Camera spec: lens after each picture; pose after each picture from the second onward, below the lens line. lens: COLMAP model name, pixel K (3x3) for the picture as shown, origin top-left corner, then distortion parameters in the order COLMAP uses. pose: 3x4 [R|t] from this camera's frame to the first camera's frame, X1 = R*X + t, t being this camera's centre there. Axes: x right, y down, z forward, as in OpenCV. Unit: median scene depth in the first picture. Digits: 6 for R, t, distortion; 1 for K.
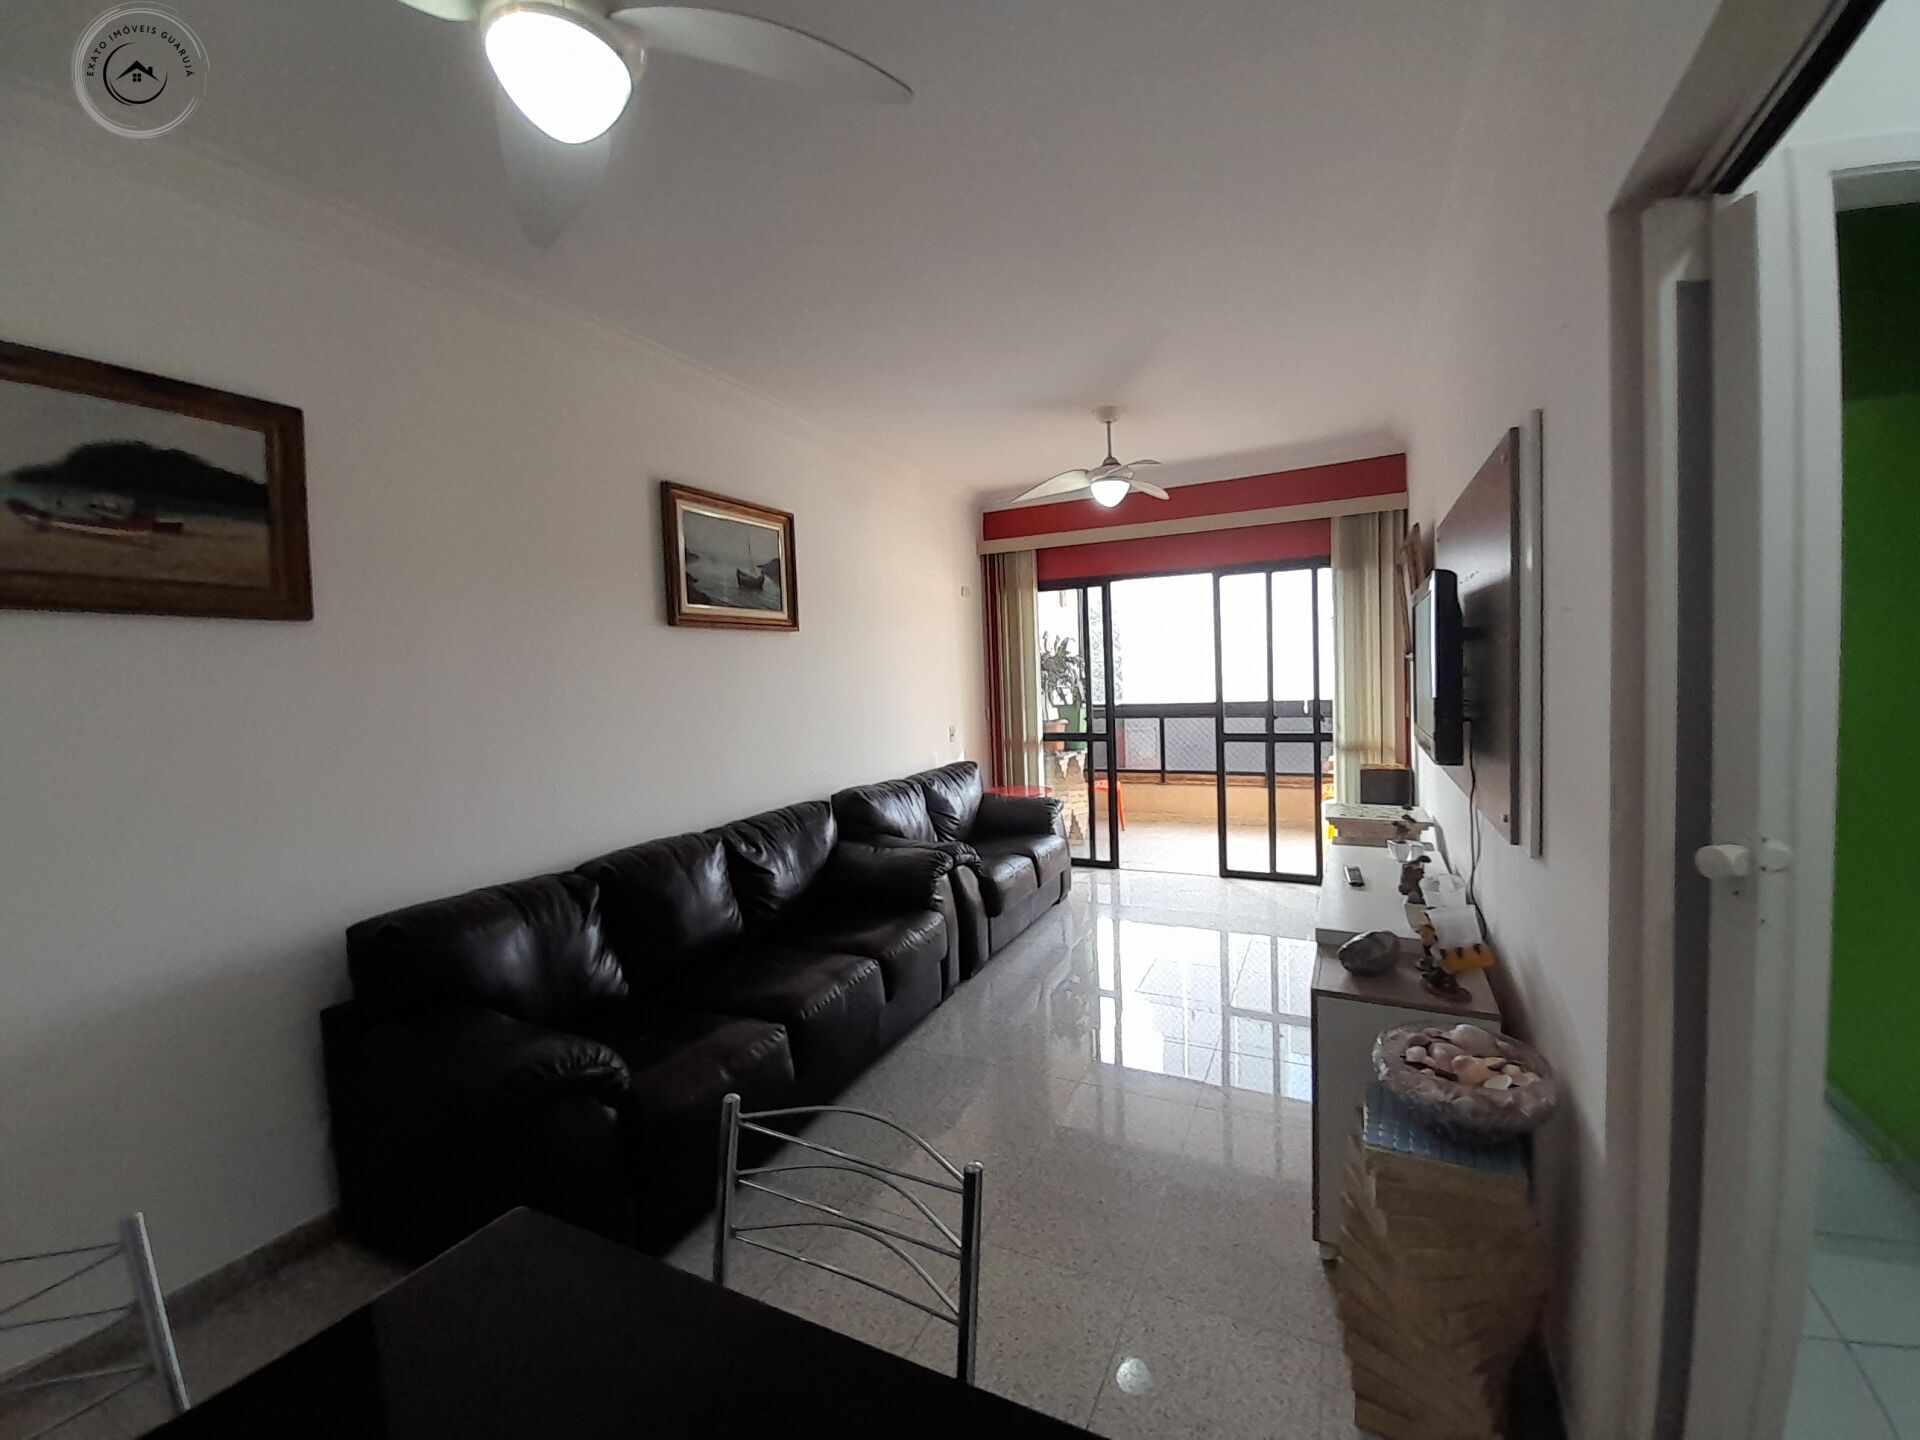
lens RADIAL K [[766.8, 0, 994.2], [0, 766.8, 713.8], [0, 0, 1]] dist [0.001242, 0.000090]
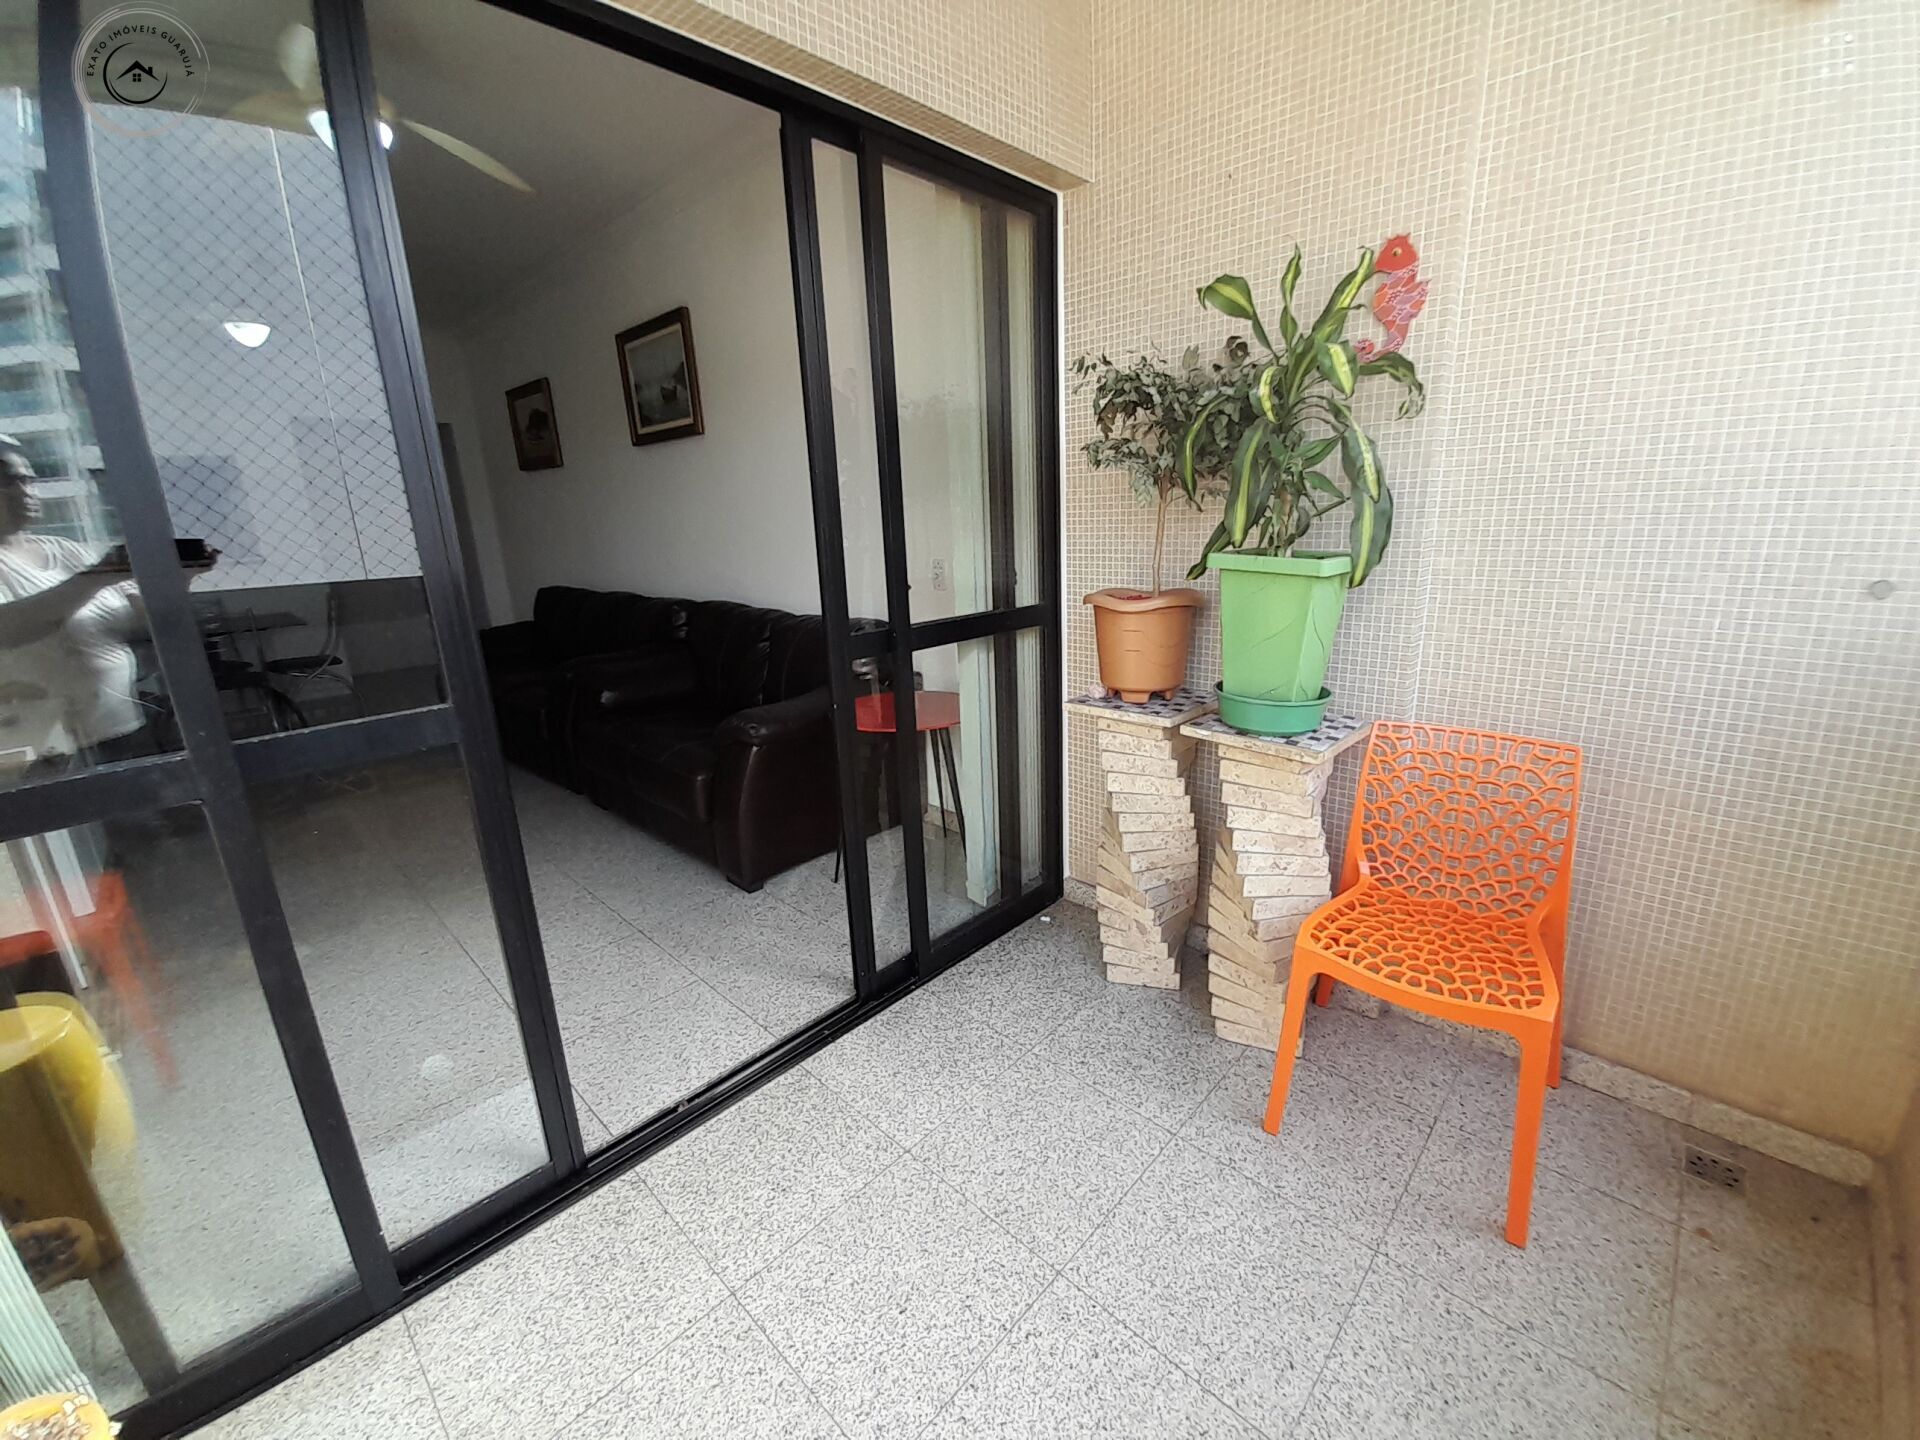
lens RADIAL K [[762.6, 0, 993.4], [0, 762.6, 710.3], [0, 0, 1]] dist [0.017430, -0.017116]
pose [[-0.309856, 0.289467, -0.905648, 0.485893], [-0.005662, 0.951949, 0.306203, -0.056031], [0.950767, 0.100007, -0.293328, 1.305287]]
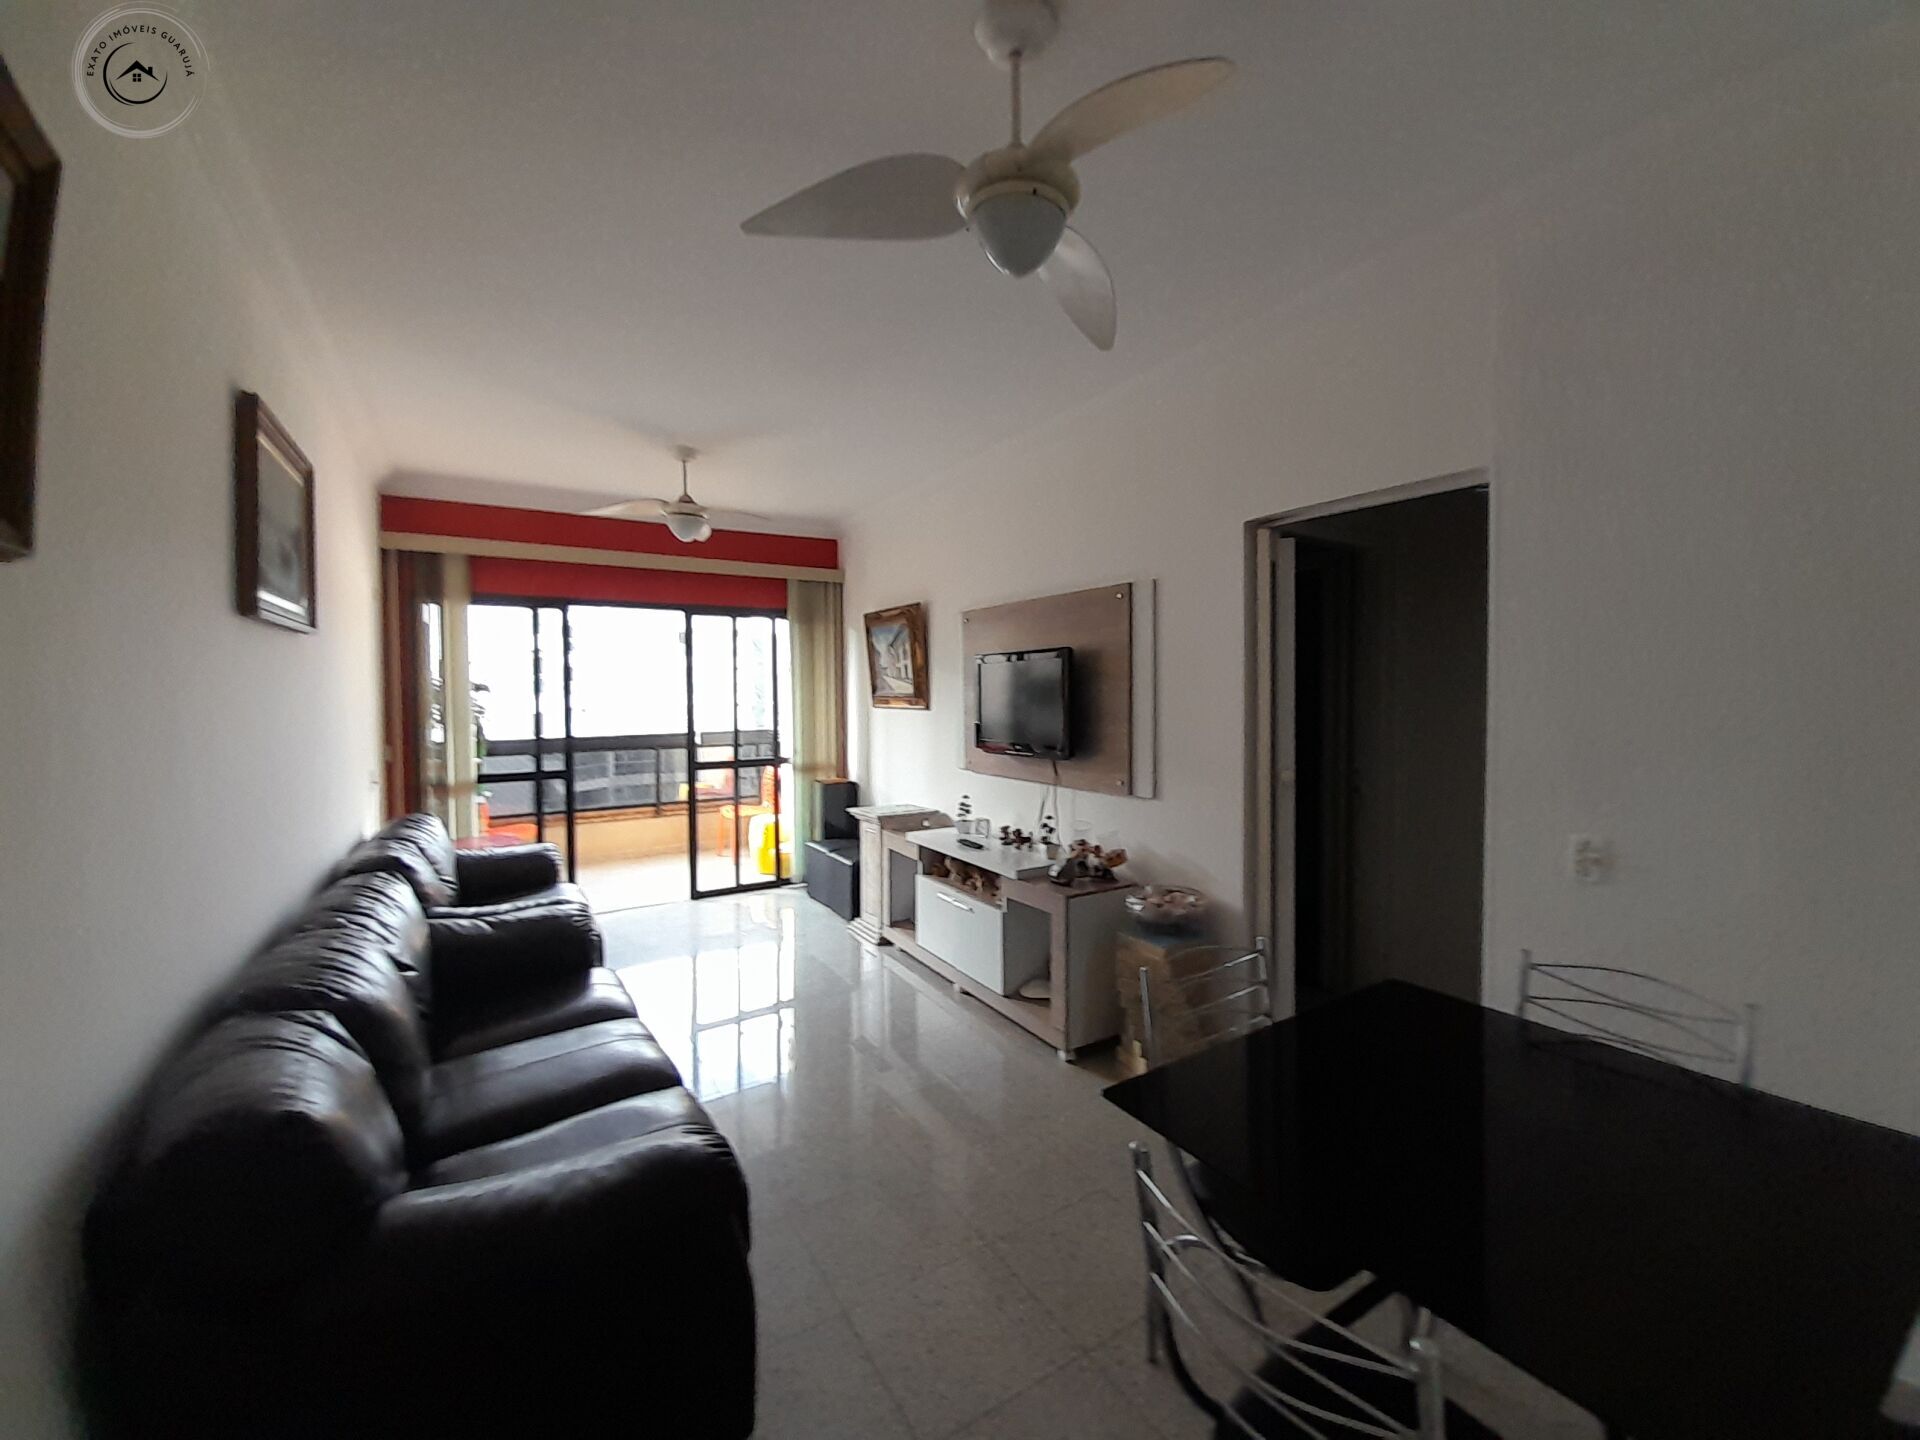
lens RADIAL K [[762.6, 0, 993.4], [0, 762.6, 710.3], [0, 0, 1]] dist [0.017430, -0.017116]
pose [[0.537049, 0.009966, 0.843492, -0.392013], [0.035604, 0.998771, -0.034470, 0.005087], [-0.842799, 0.048543, 0.536034, 0.088336]]
